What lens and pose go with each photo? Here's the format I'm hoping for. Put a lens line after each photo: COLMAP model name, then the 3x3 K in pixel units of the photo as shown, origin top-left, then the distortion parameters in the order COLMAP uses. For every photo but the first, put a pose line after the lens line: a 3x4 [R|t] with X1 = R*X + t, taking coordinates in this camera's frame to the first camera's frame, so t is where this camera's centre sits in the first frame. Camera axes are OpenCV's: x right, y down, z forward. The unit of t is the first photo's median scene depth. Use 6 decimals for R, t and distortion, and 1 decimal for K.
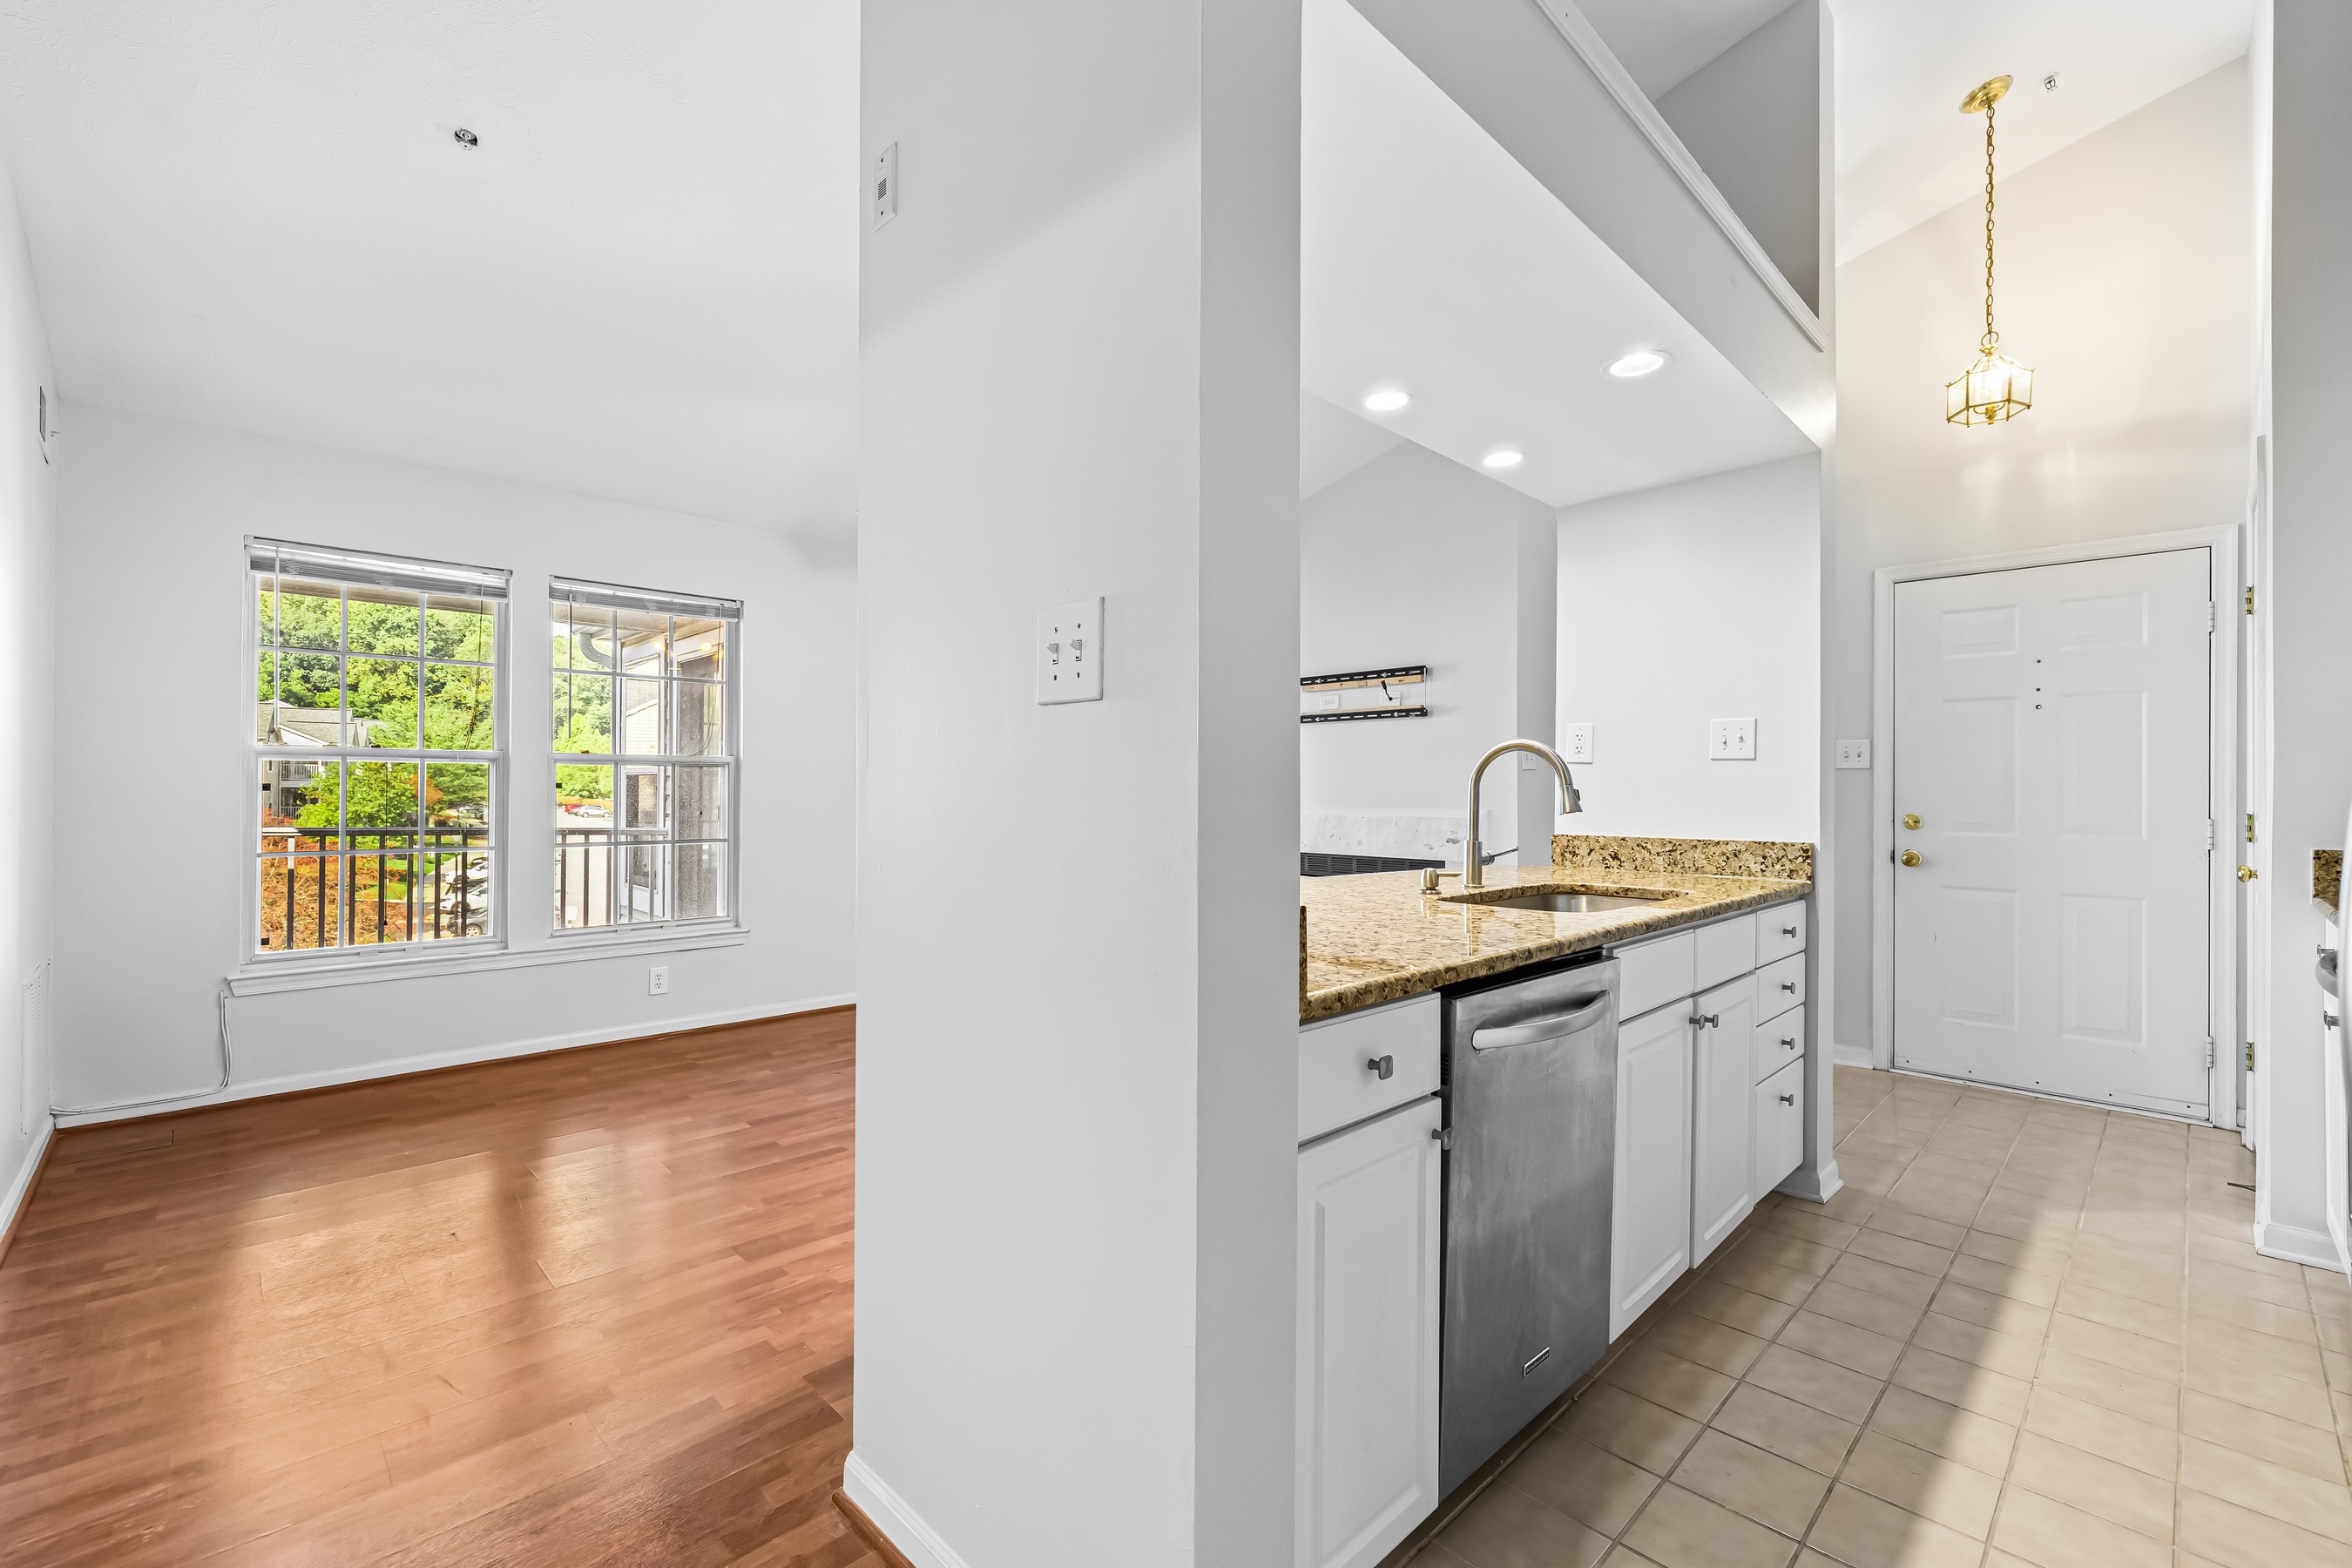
lens RADIAL K [[994.1, 0, 1176.1], [0, 994.1, 785.0], [0, 0, 1]] dist [0.001544, 0.000181]
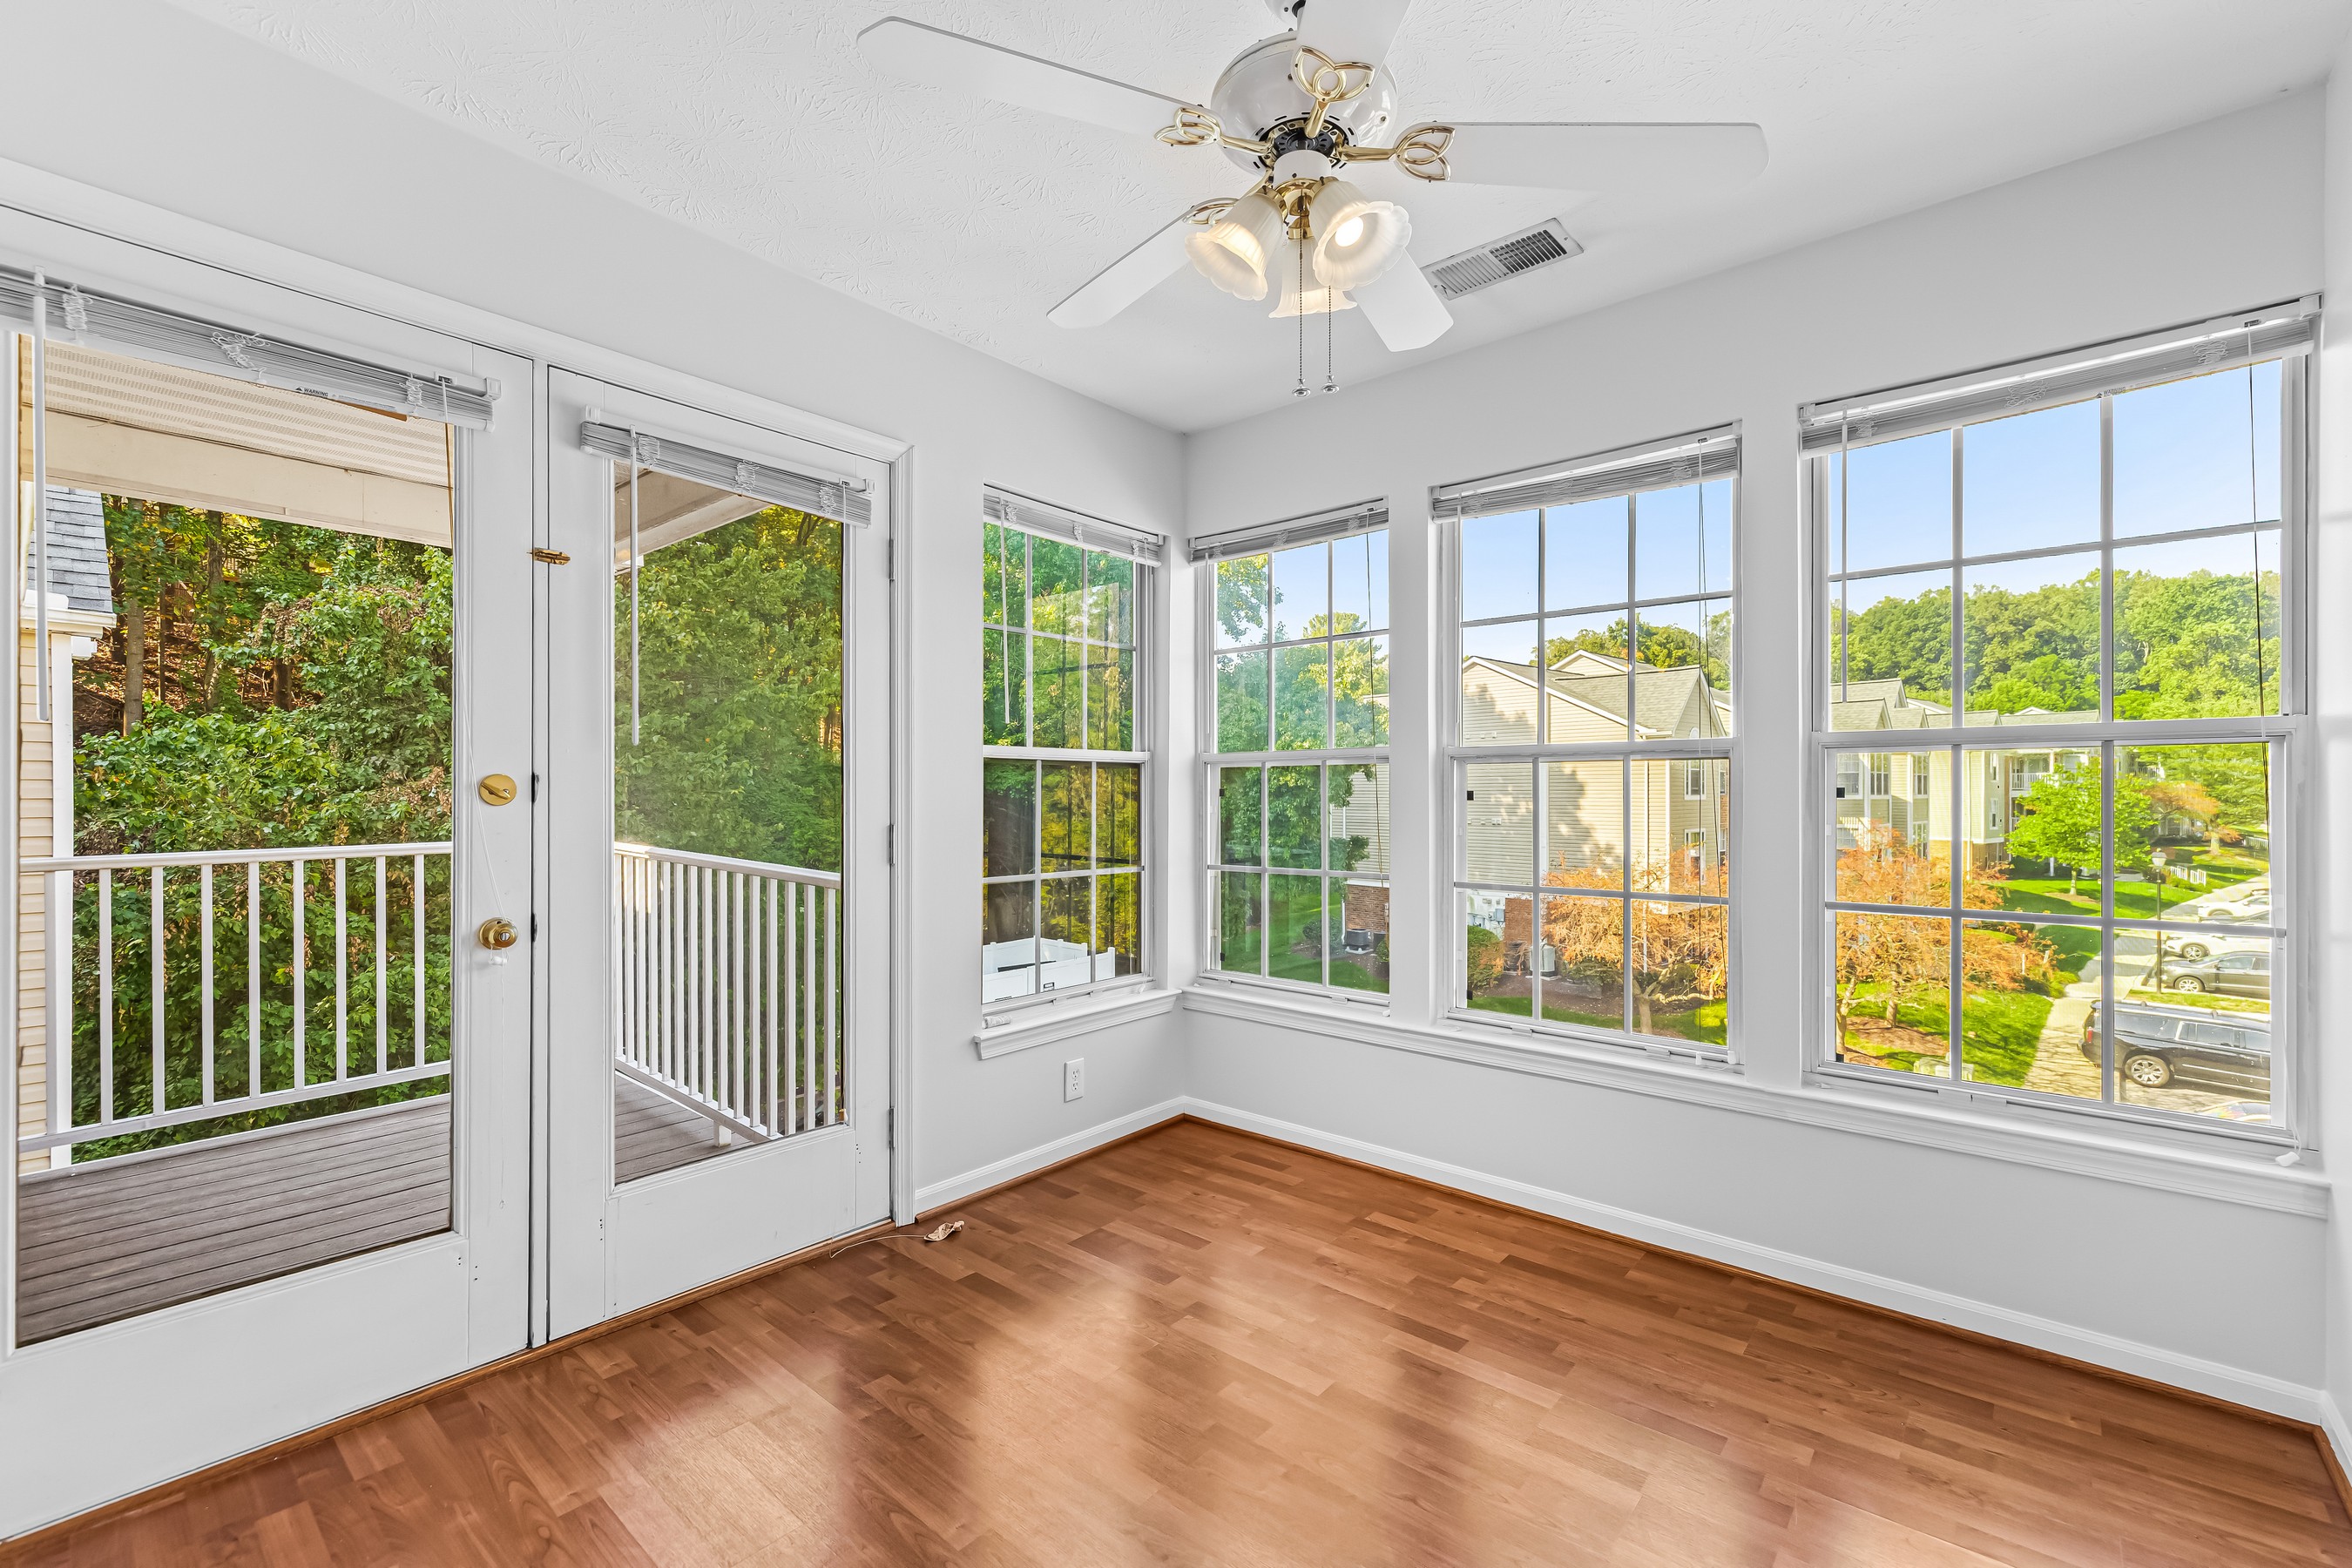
lens RADIAL K [[1015.2, 0, 1181.2], [0, 1015.2, 786.8], [0, 0, 1]] dist [0.000676, -0.001126]
pose [[0.098652, -0.014404, -0.995018, -0.113304], [0.005860, 0.999886, -0.013894, 0.014511], [0.995105, -0.004460, 0.098725, 2.054418]]
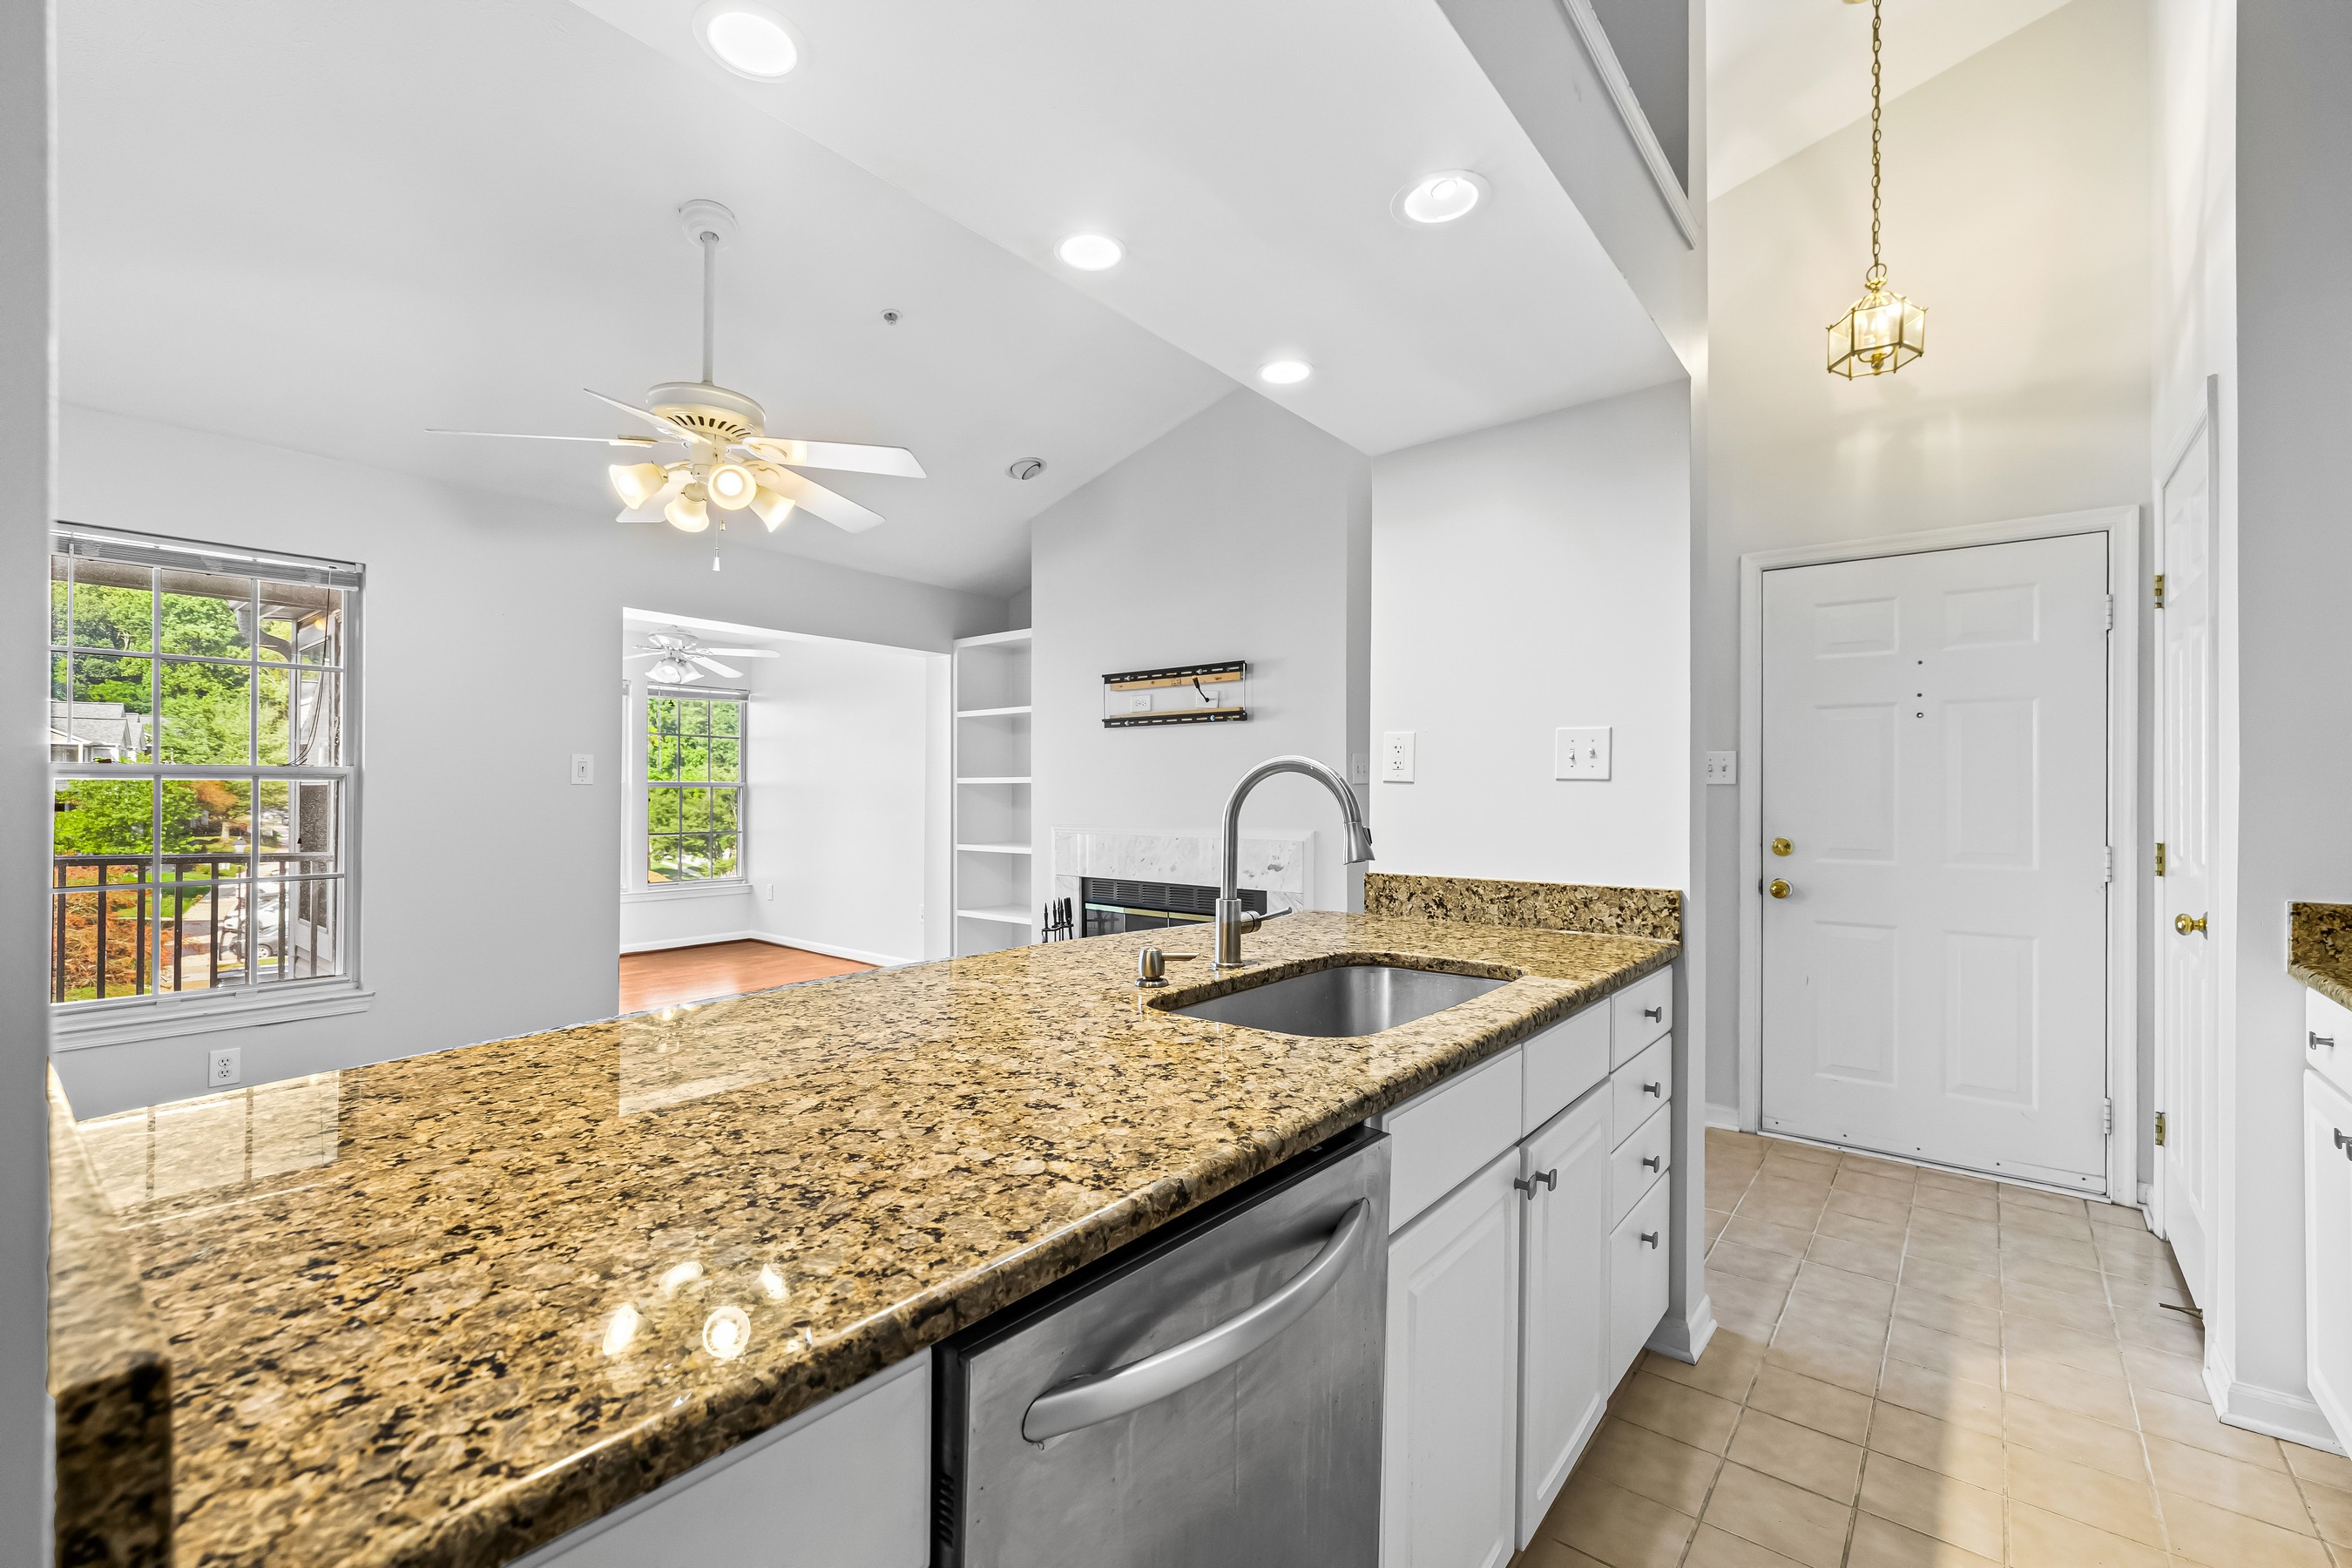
lens RADIAL K [[994.1, 0, 1176.3], [0, 994.1, 788.7], [0, 0, 1]] dist [0.001544, 0.000181]
pose [[0.993635, -0.000873, 0.112641, 0.140150], [0.000665, 0.999998, 0.001883, -0.018037], [-0.112642, -0.001796, 0.993634, 0.235995]]
